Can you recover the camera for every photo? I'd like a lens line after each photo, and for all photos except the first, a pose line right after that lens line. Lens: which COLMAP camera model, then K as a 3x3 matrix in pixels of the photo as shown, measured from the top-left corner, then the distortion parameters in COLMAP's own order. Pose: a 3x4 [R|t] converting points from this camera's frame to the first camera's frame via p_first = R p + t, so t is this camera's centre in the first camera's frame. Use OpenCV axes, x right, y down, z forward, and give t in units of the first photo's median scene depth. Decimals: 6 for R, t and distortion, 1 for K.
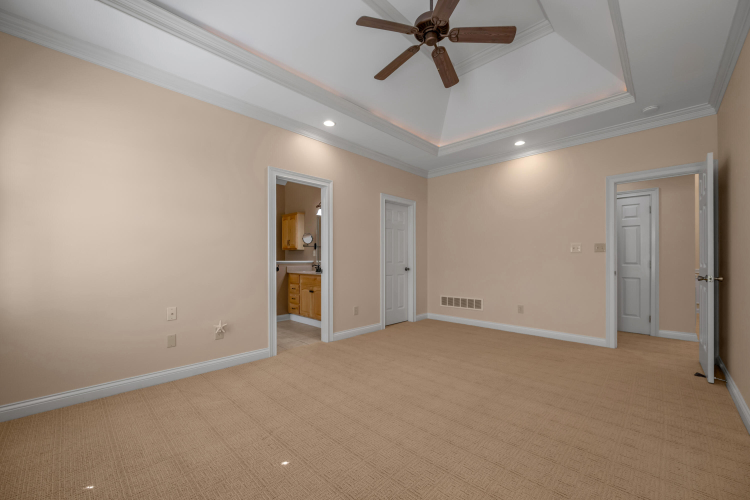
lens RADIAL K [[299.2, 0, 375.4], [0, 299.2, 261.2], [0, 0, 1]] dist [-0.004318, 0.000107]
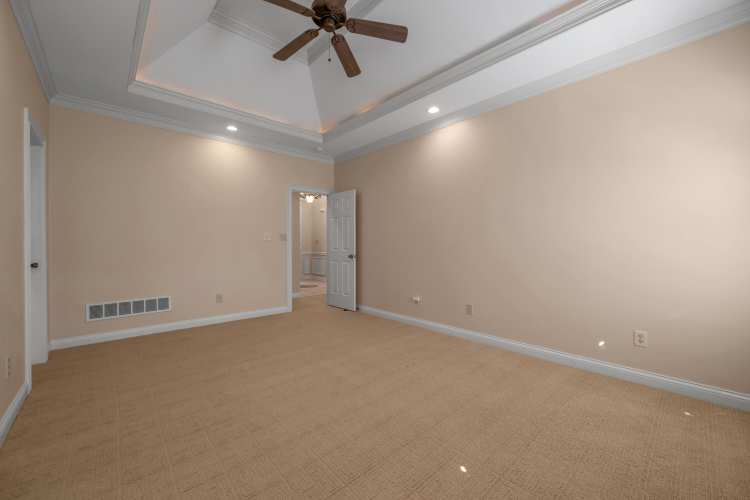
lens RADIAL K [[299.2, 0, 377.2], [0, 299.2, 248.7], [0, 0, 1]] dist [-0.004318, 0.000107]
pose [[0.059560, -0.008228, 0.998191, -0.534251], [0.006516, 0.999948, 0.007853, -0.003695], [-0.998203, 0.006037, 0.059610, 0.524364]]
